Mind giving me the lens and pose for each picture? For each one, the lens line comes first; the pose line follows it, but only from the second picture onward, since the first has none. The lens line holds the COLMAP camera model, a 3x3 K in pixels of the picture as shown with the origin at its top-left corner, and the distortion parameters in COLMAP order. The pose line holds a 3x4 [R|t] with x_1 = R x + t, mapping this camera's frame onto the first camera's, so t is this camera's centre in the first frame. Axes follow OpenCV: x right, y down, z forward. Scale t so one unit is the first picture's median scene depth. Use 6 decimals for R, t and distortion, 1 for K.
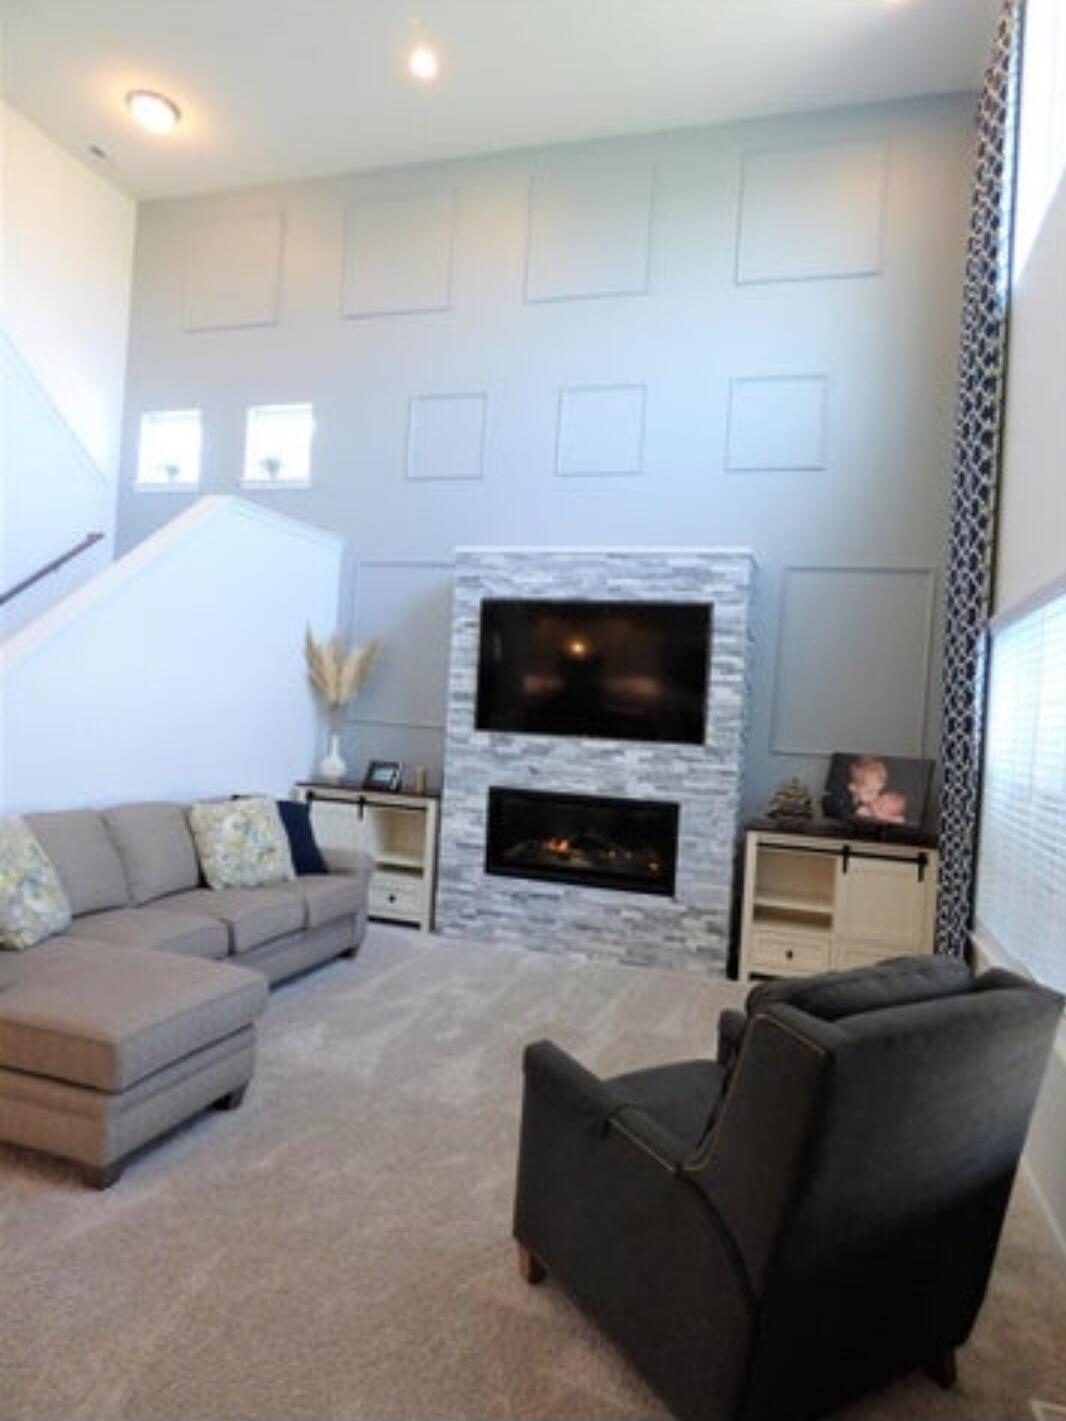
lens RADIAL K [[860.7, 0, 538.7], [0, 860.7, 723.7], [0, 0, 1]] dist [-0.005166, 0.000077]
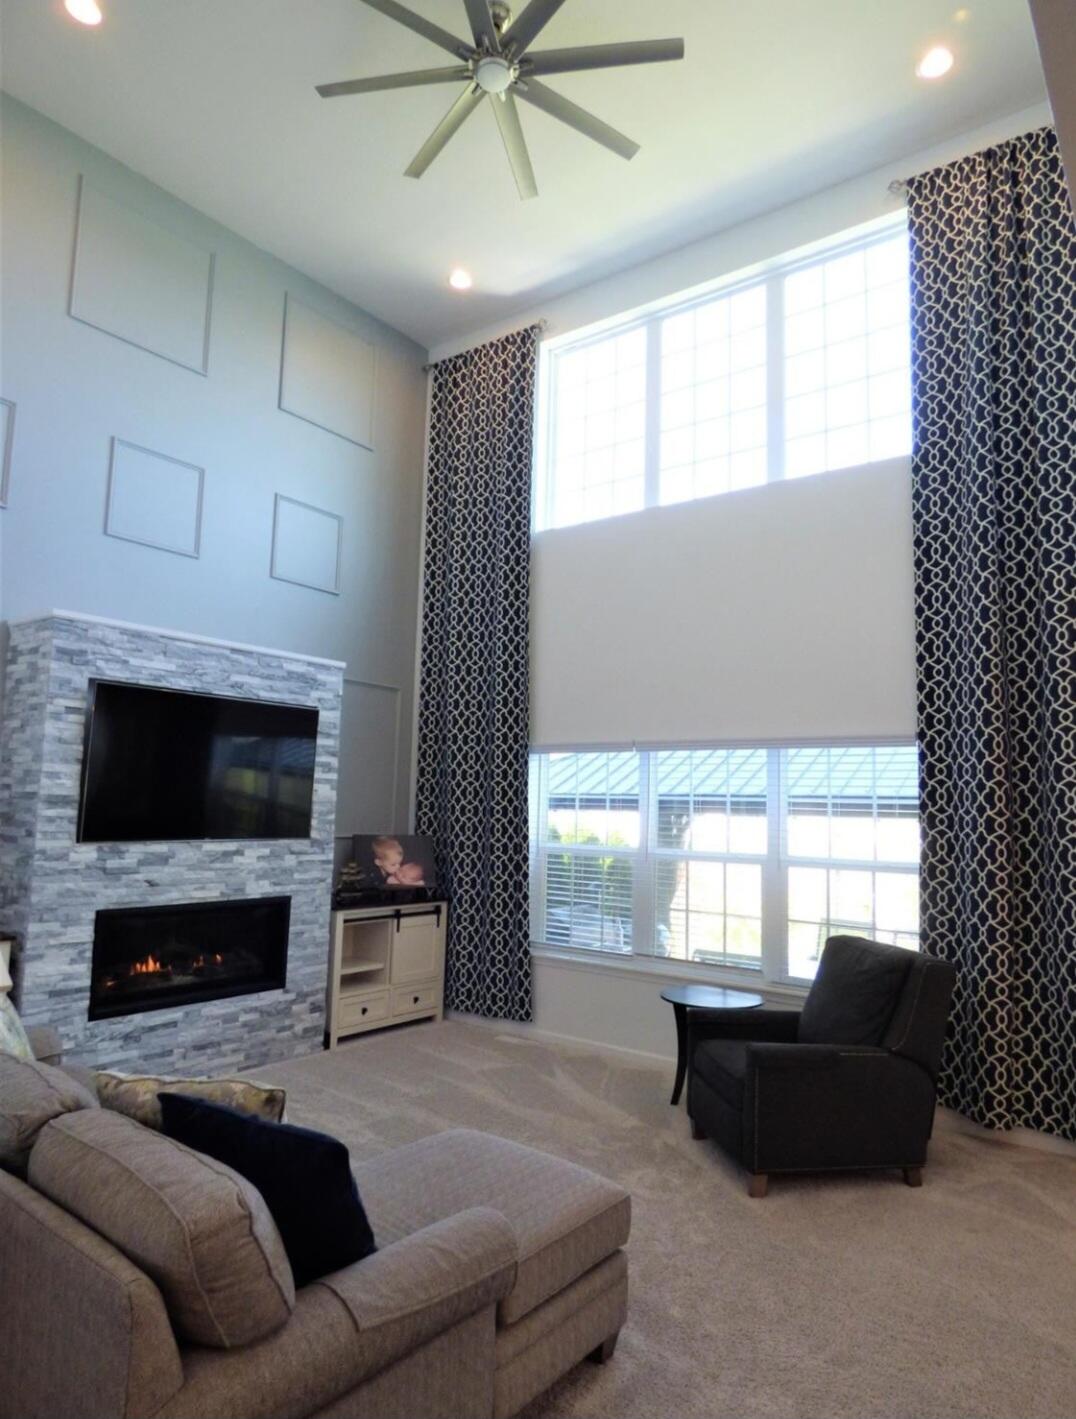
lens RADIAL K [[883.8, 0, 542.9], [0, 883.8, 700.9], [0, 0, 1]] dist [-0.032433, 0.008154]
pose [[0.335405, 0.053637, 0.940546, -0.744671], [-0.003975, 0.998450, -0.055521, -0.085368], [-0.942065, 0.014883, 0.335099, 0.340822]]
